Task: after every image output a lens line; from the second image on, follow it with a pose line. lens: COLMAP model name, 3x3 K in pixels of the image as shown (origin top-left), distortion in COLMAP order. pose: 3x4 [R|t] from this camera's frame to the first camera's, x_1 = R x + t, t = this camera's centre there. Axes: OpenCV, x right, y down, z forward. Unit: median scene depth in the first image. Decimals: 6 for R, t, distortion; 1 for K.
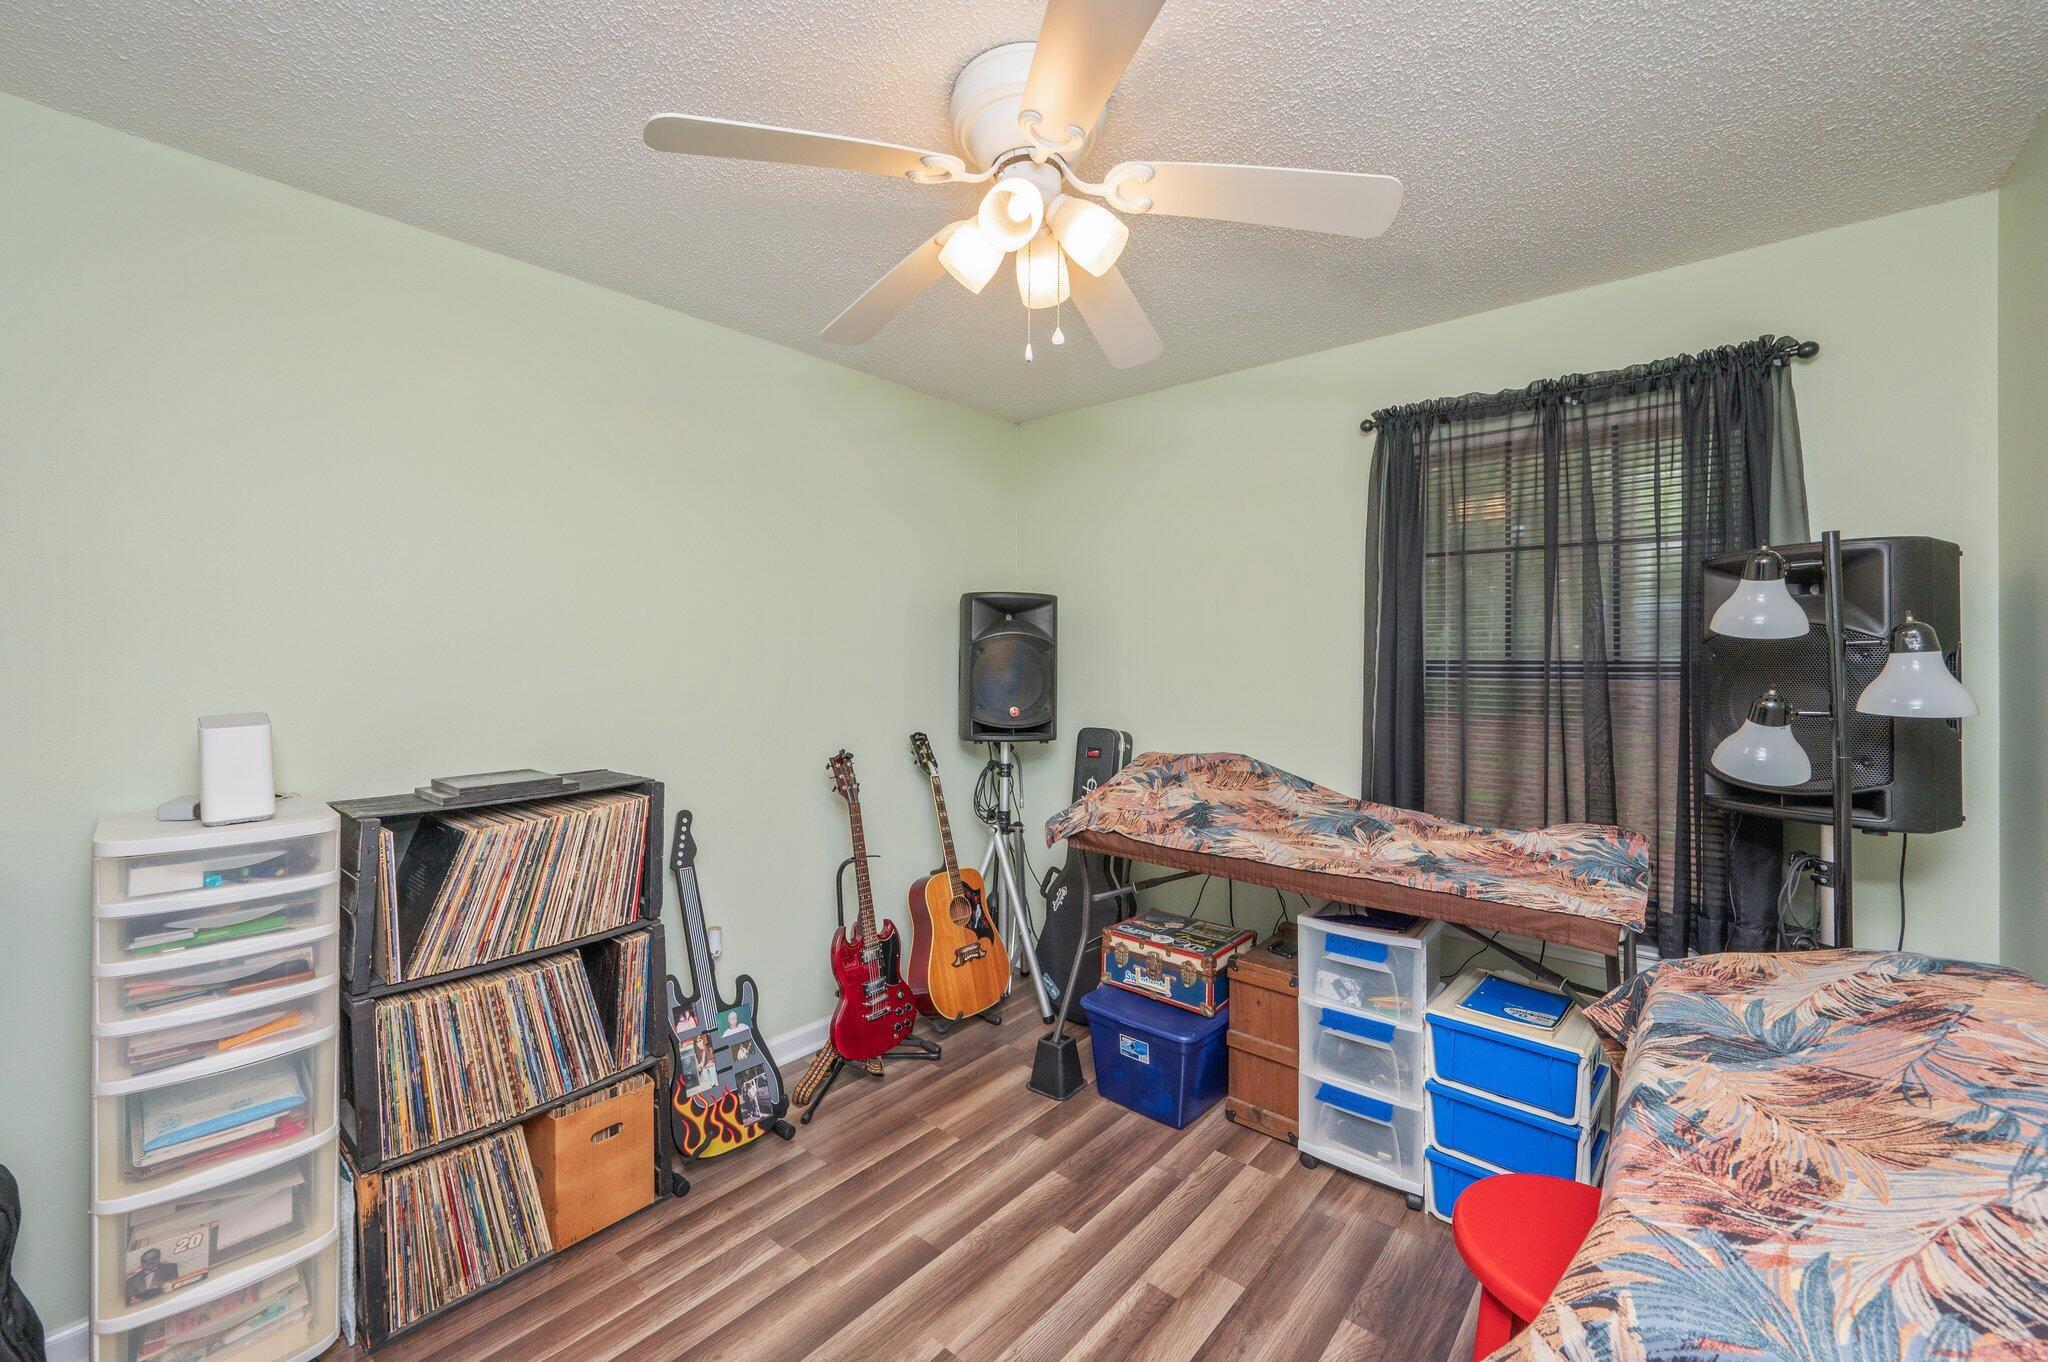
lens RADIAL K [[808.8, 0, 1026.4], [0, 808.8, 665.1], [0, 0, 1]] dist [-0.001804, 0.000525]
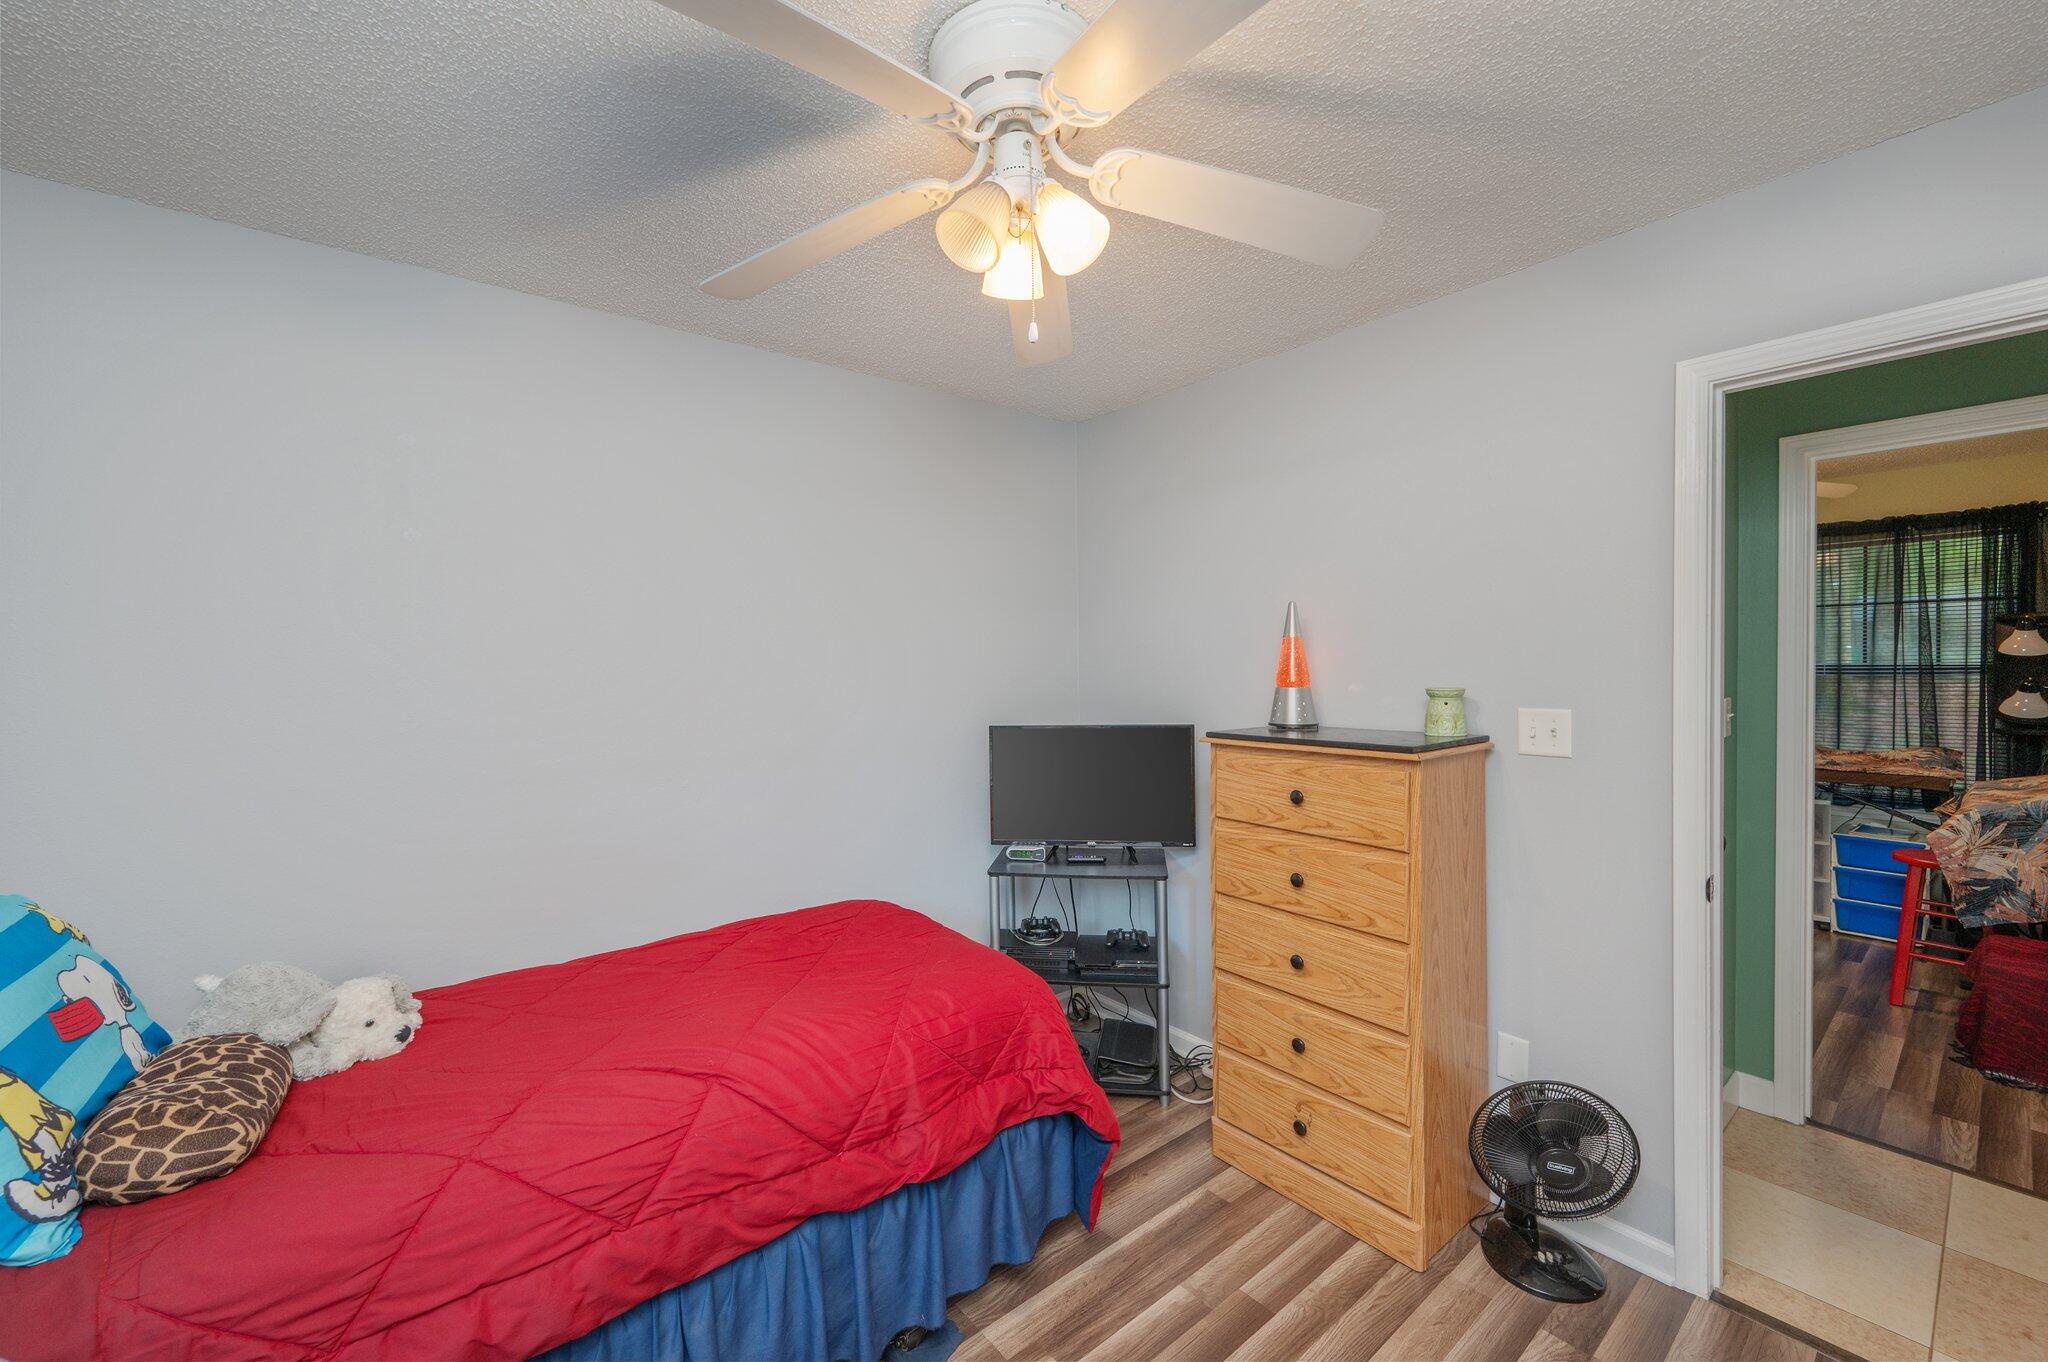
lens RADIAL K [[808.8, 0, 1020.6], [0, 808.8, 679.7], [0, 0, 1]] dist [-0.001804, 0.000525]
pose [[0.984358, -0.006045, -0.176076, -1.079668], [0.009411, 0.999789, 0.018286, -0.023753], [0.175929, -0.019657, 0.984207, -1.271110]]
